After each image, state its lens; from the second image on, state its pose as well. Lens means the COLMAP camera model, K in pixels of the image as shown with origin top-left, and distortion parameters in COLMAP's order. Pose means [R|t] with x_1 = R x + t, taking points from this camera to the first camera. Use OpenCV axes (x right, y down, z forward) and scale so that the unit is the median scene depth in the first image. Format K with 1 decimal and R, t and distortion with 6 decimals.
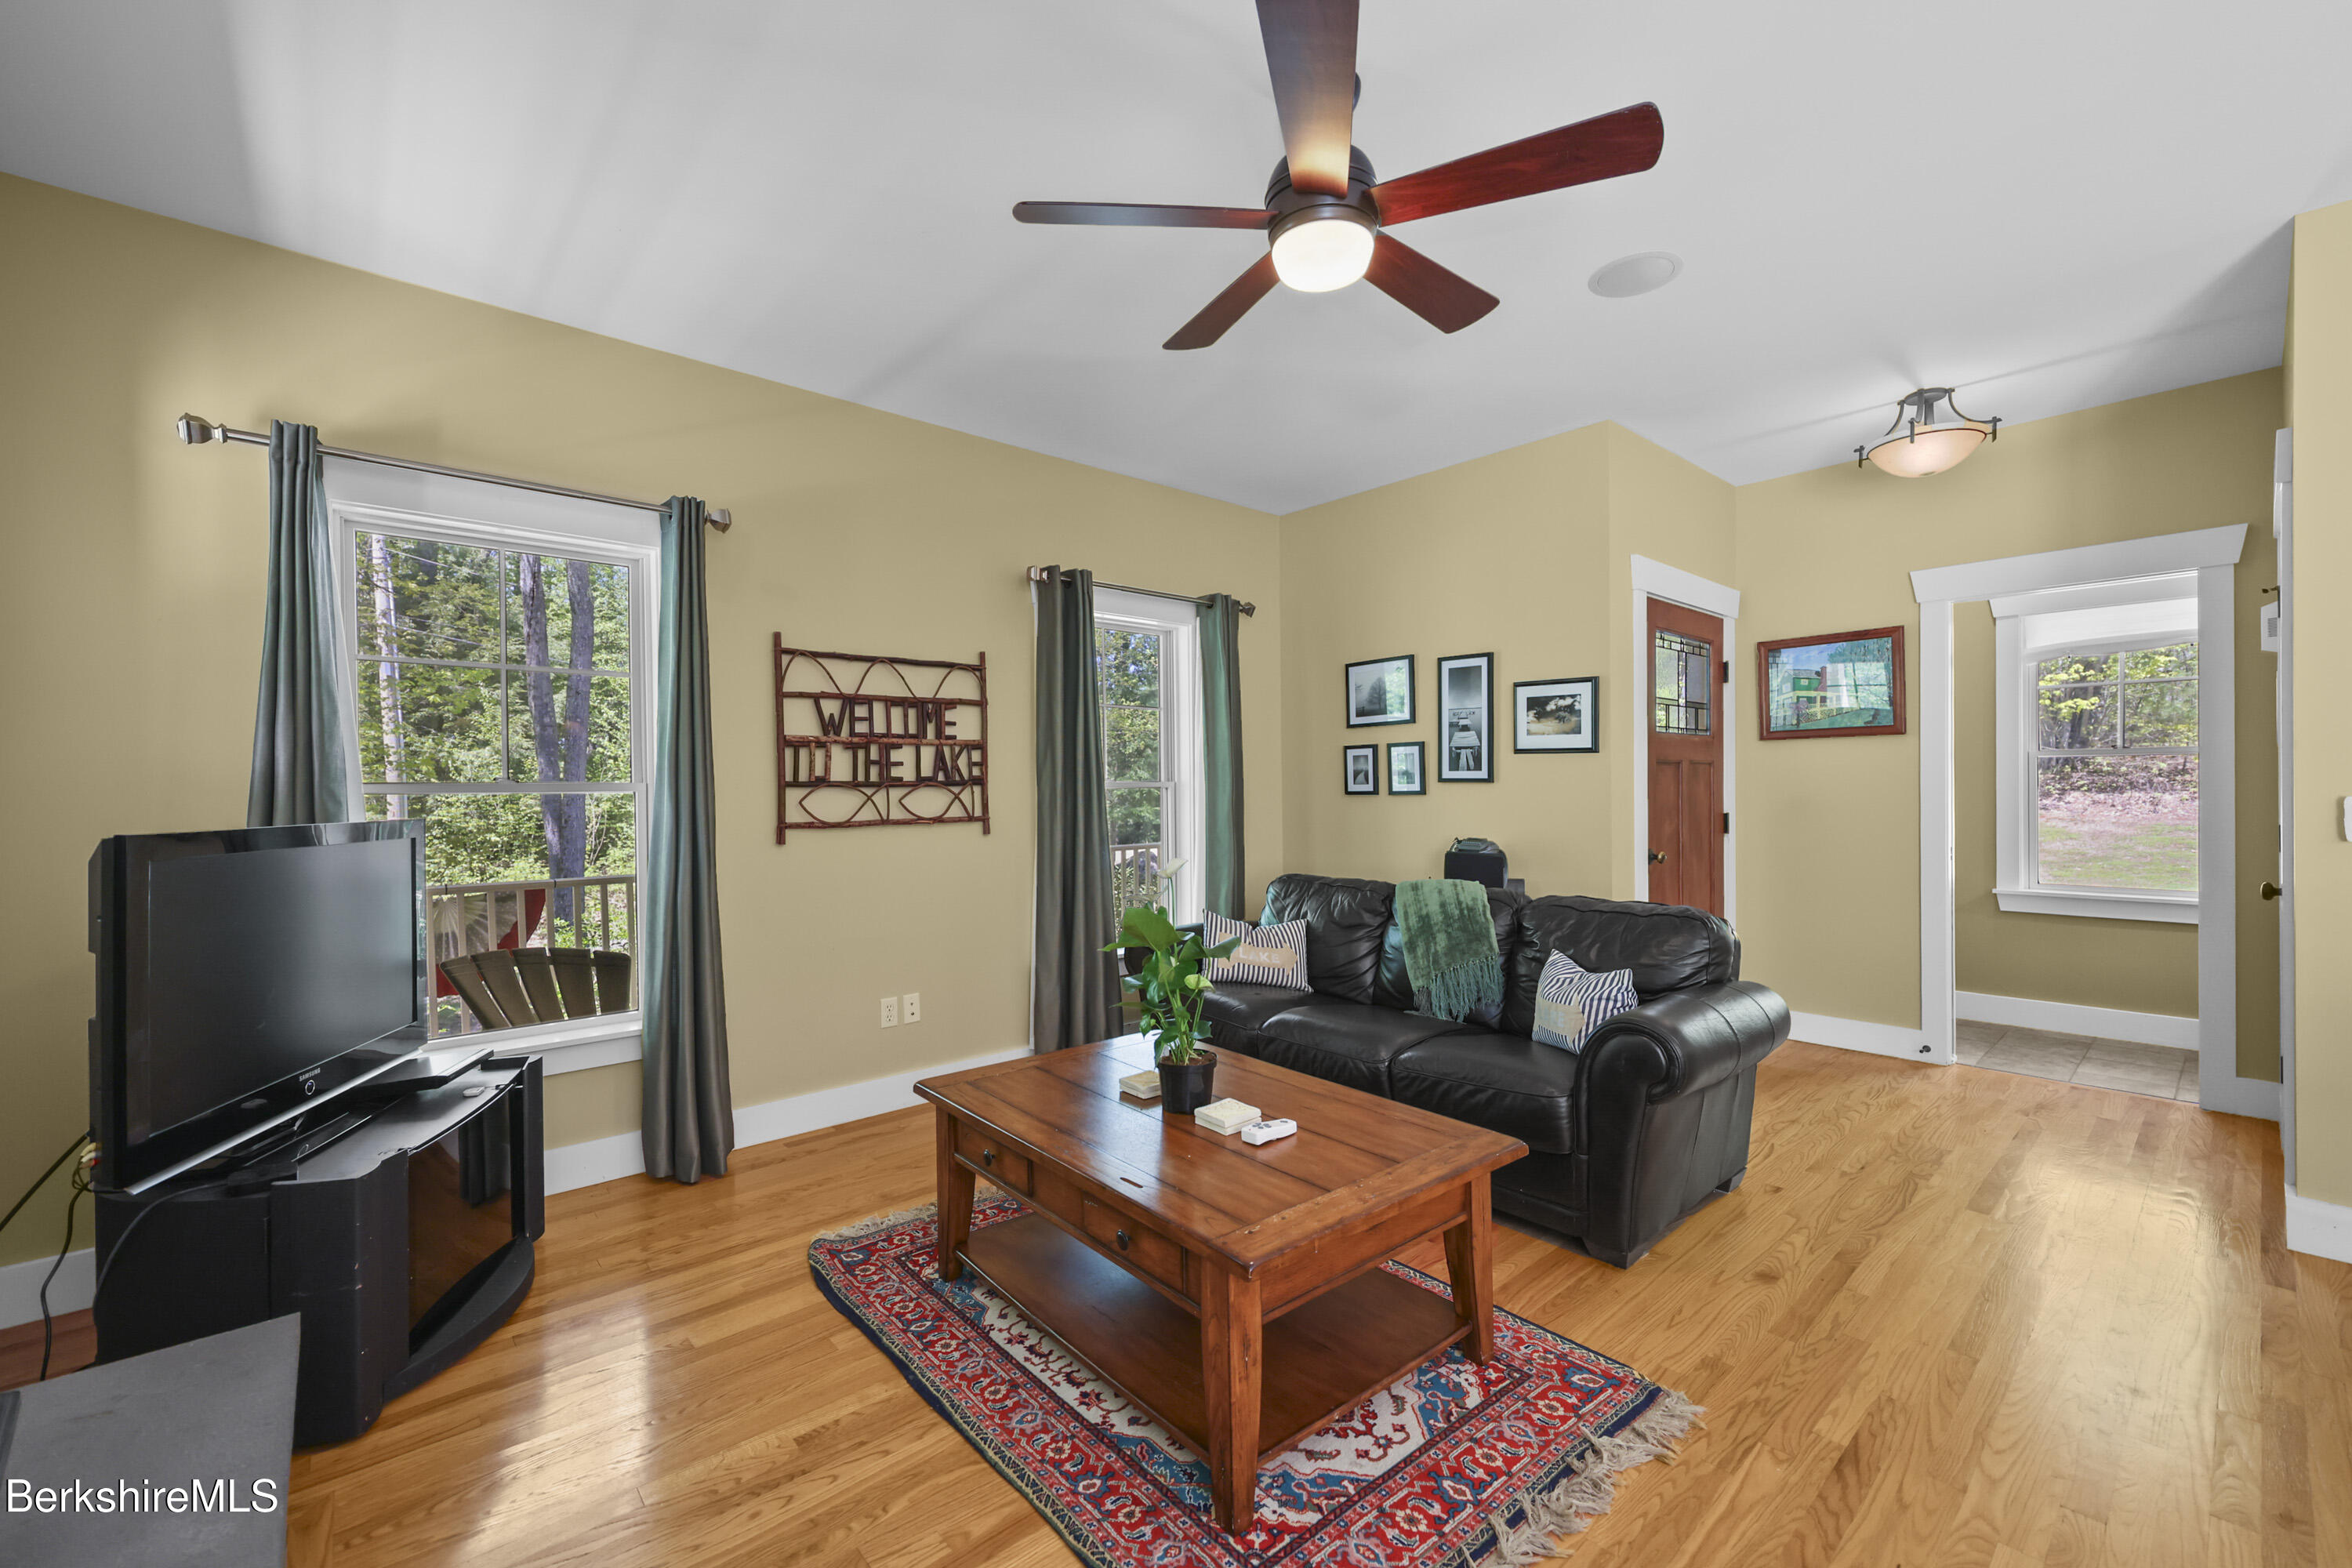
lens RADIAL K [[963.0, 0, 1179.5], [0, 963.0, 792.8], [0, 0, 1]] dist [0.003381, 0.000680]
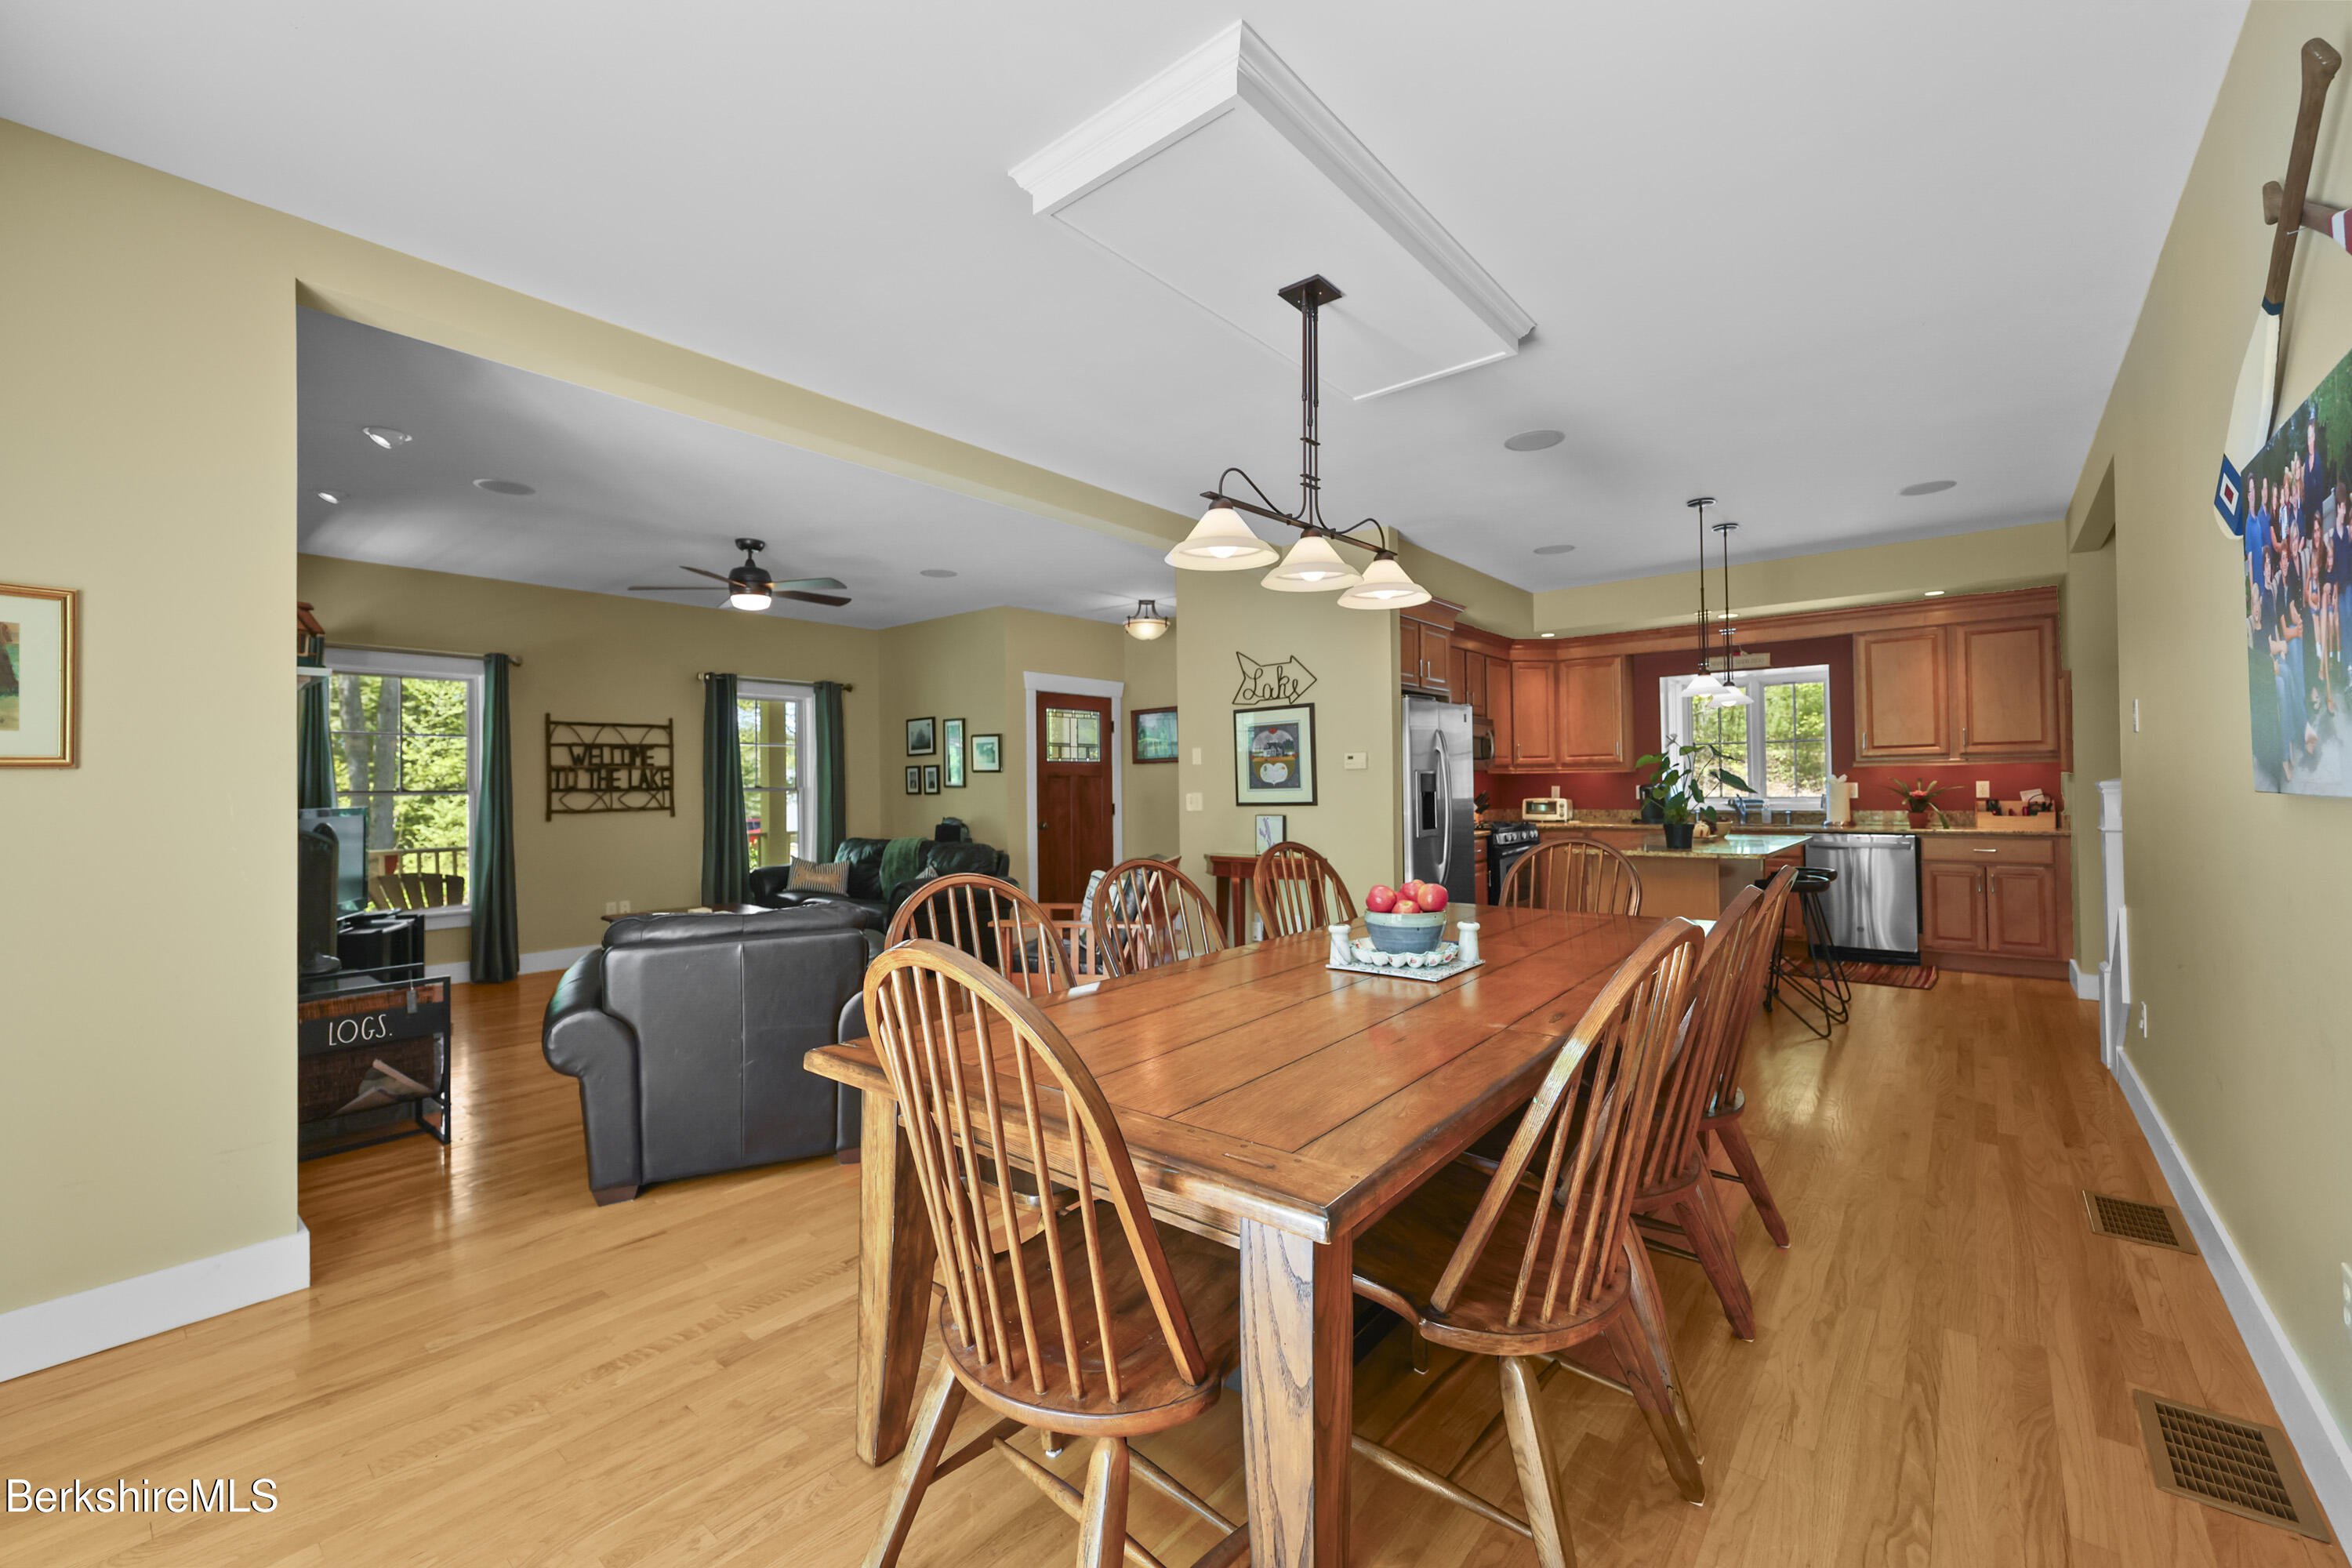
lens RADIAL K [[963.0, 0, 1178.0], [0, 963.0, 768.4], [0, 0, 1]] dist [0.003381, 0.000680]
pose [[0.988476, -0.000150, 0.151375, 0.522094], [0.003786, 0.999711, -0.023735, -0.002045], [-0.151327, 0.024034, 0.988191, -1.068054]]
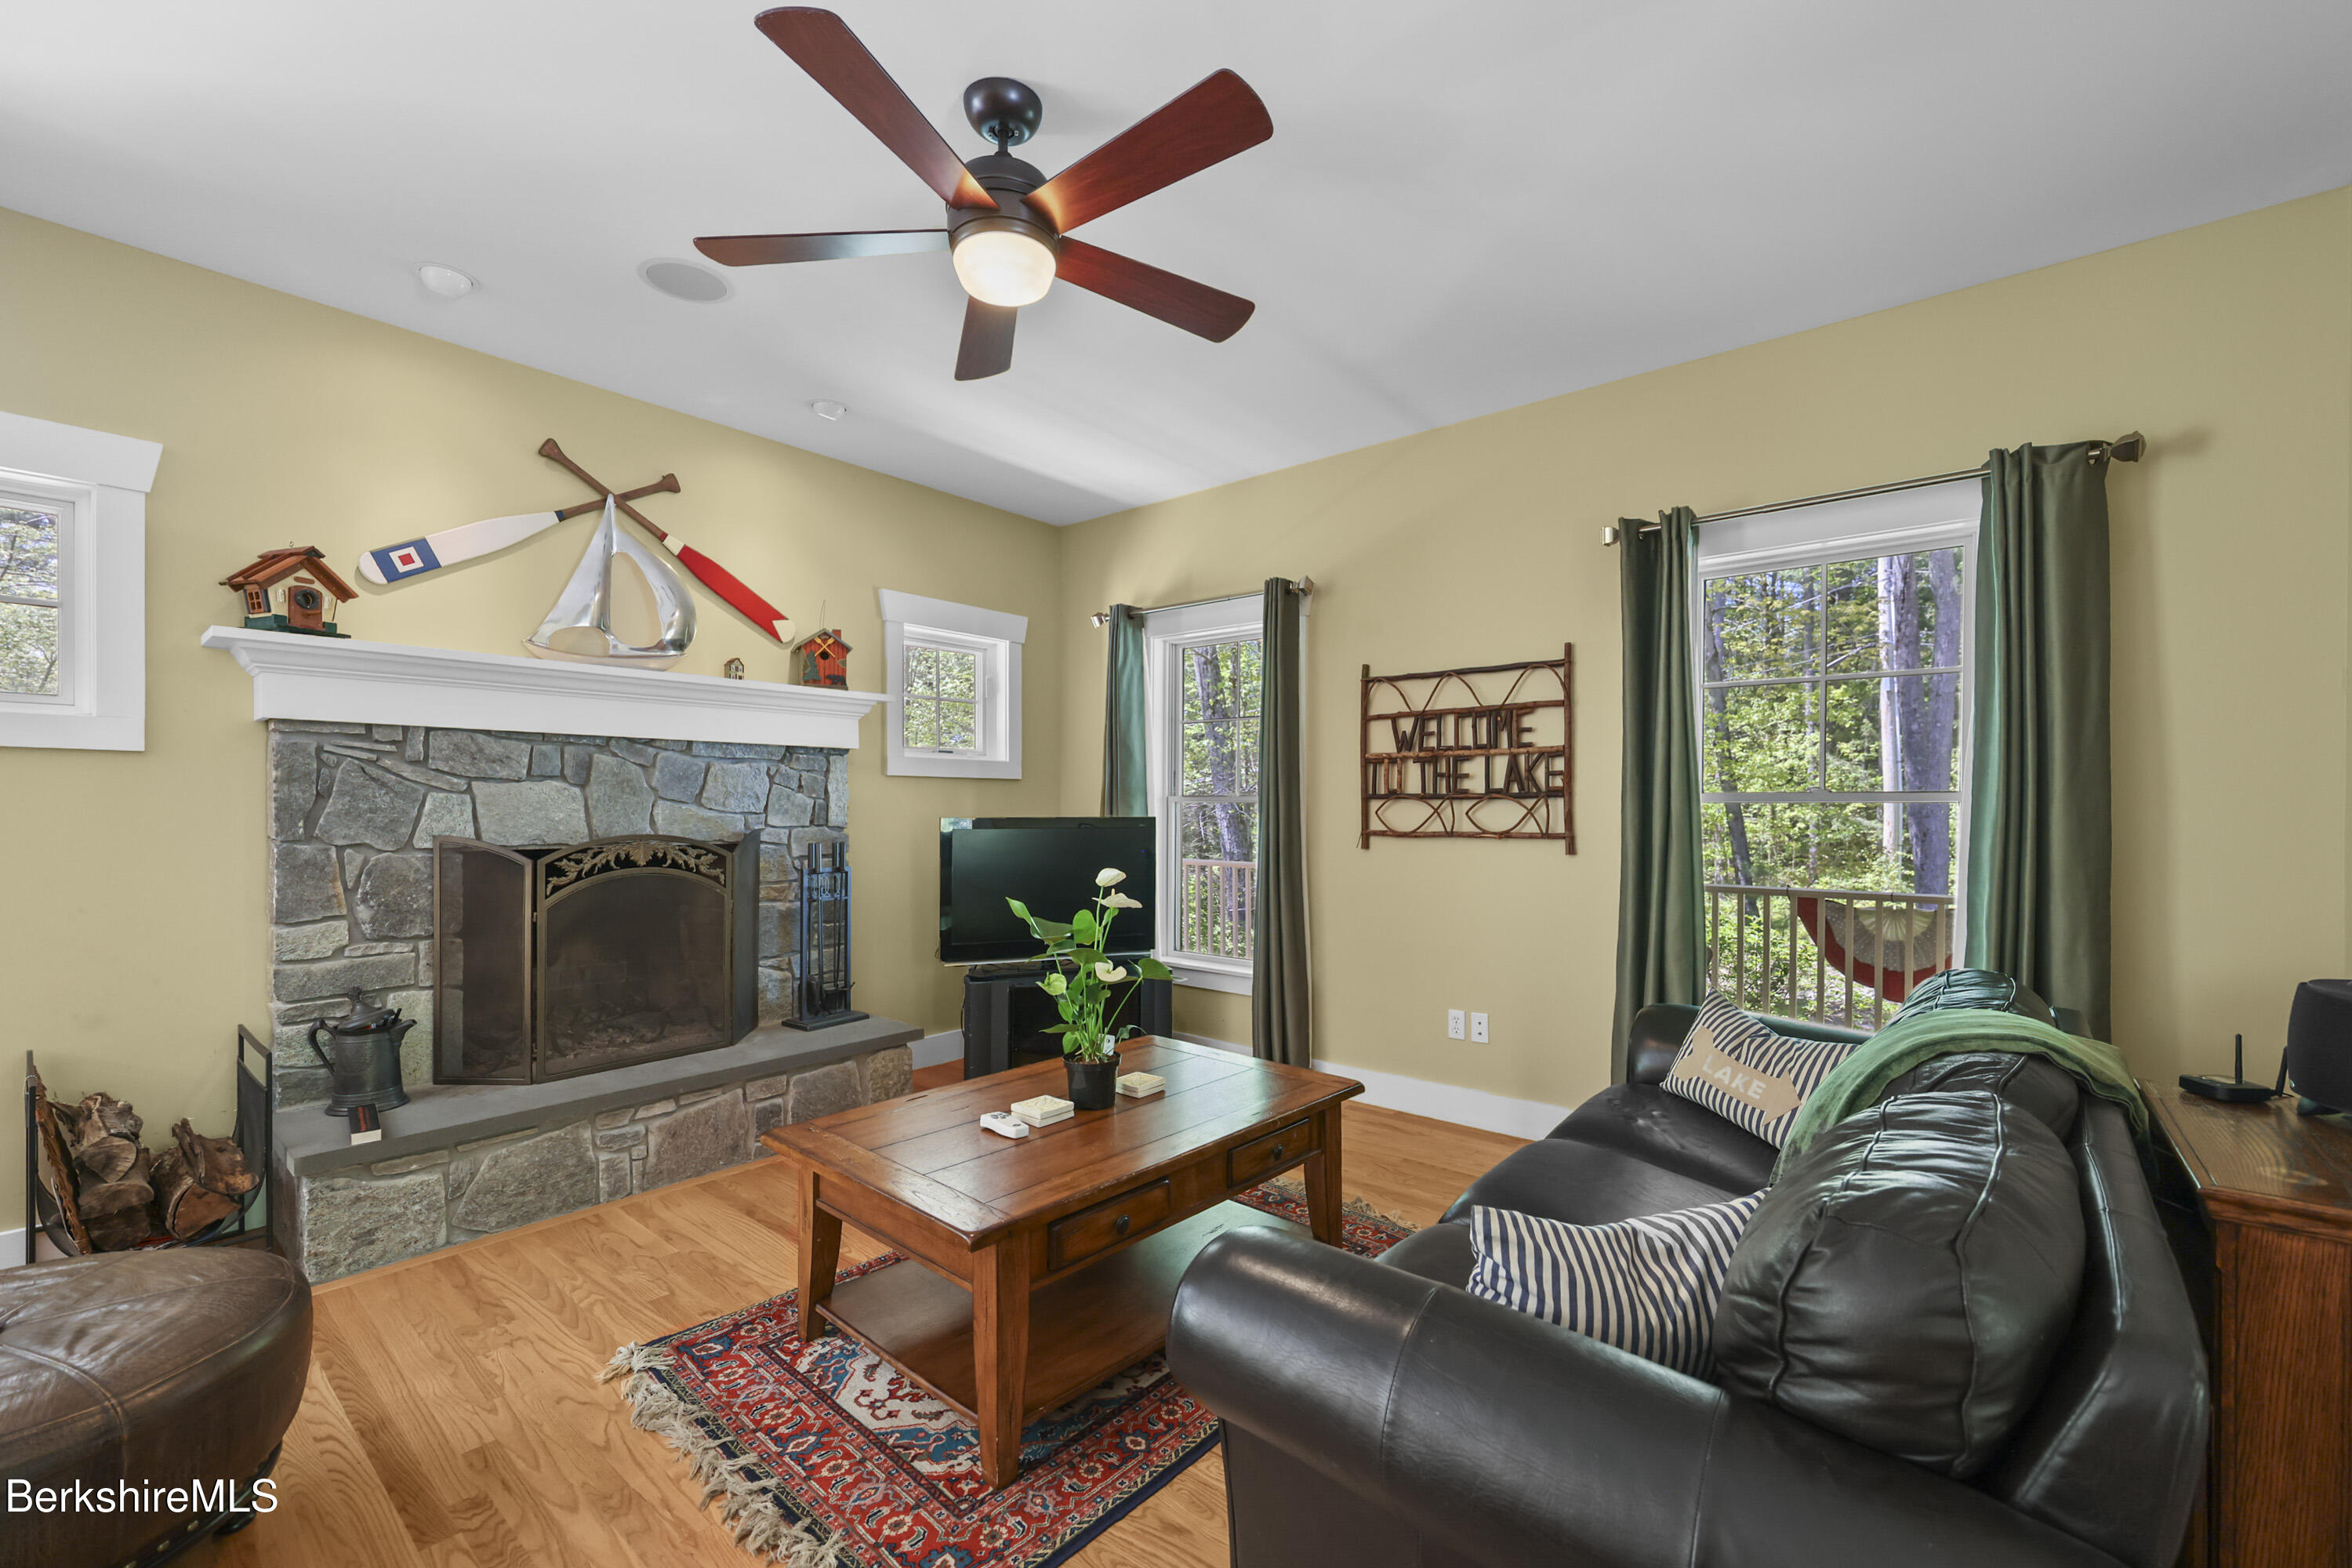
lens RADIAL K [[963.0, 0, 1181.7], [0, 963.0, 808.6], [0, 0, 1]] dist [0.003381, 0.000680]
pose [[0.144440, 0.014777, -0.989403, 0.651139], [-0.005572, 0.999885, 0.014120, -0.009084], [0.989498, 0.003474, 0.144505, 0.577889]]
